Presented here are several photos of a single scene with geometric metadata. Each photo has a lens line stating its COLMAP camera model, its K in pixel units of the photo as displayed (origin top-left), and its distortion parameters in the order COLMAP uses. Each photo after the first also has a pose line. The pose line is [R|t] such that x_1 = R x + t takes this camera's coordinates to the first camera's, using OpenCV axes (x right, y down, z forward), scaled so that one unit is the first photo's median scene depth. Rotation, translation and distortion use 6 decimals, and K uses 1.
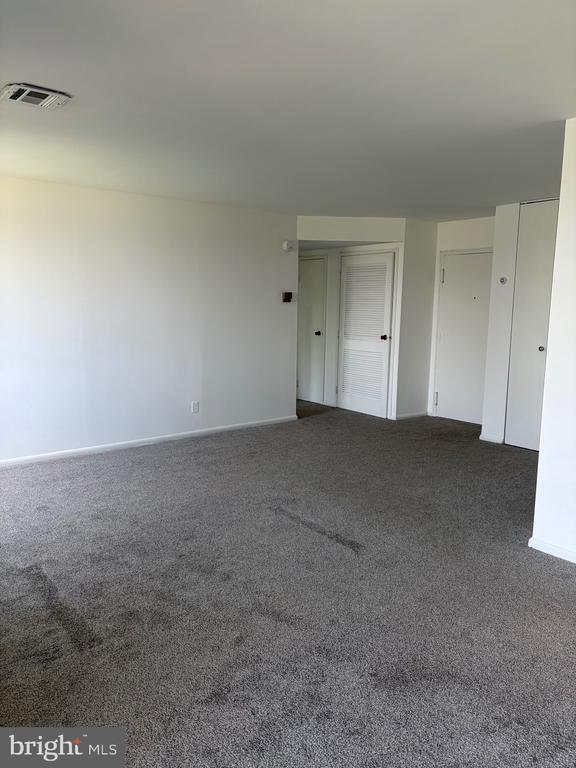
lens RADIAL K [[581.3, 0, 288.0], [0, 581.3, 384.0], [0, 0, 1]] dist [0.053577, -0.059560]
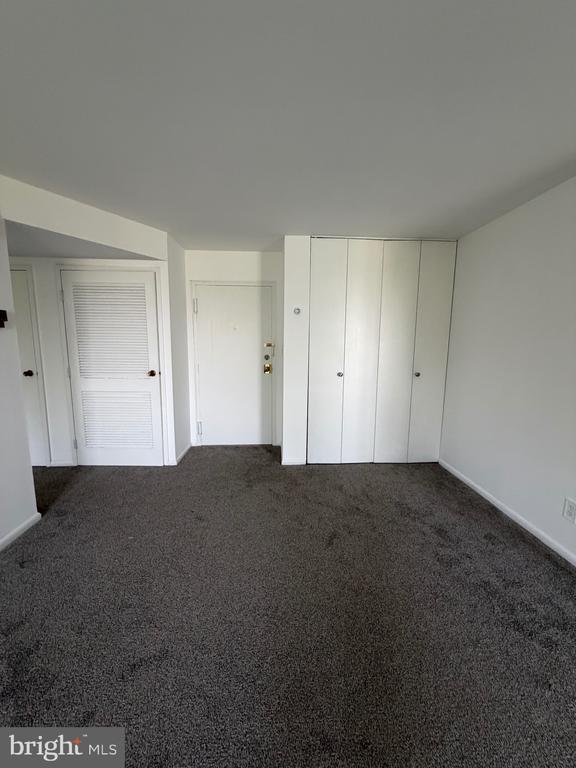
lens RADIAL K [[306.4, 0, 287.3], [0, 306.4, 382.2], [0, 0, 1]] dist [0.000823, 0.000088]
pose [[0.592111, -0.118079, 0.797159, -0.071540], [0.109169, 0.991841, 0.065828, -0.074043], [-0.798428, 0.048048, 0.600170, 0.571809]]
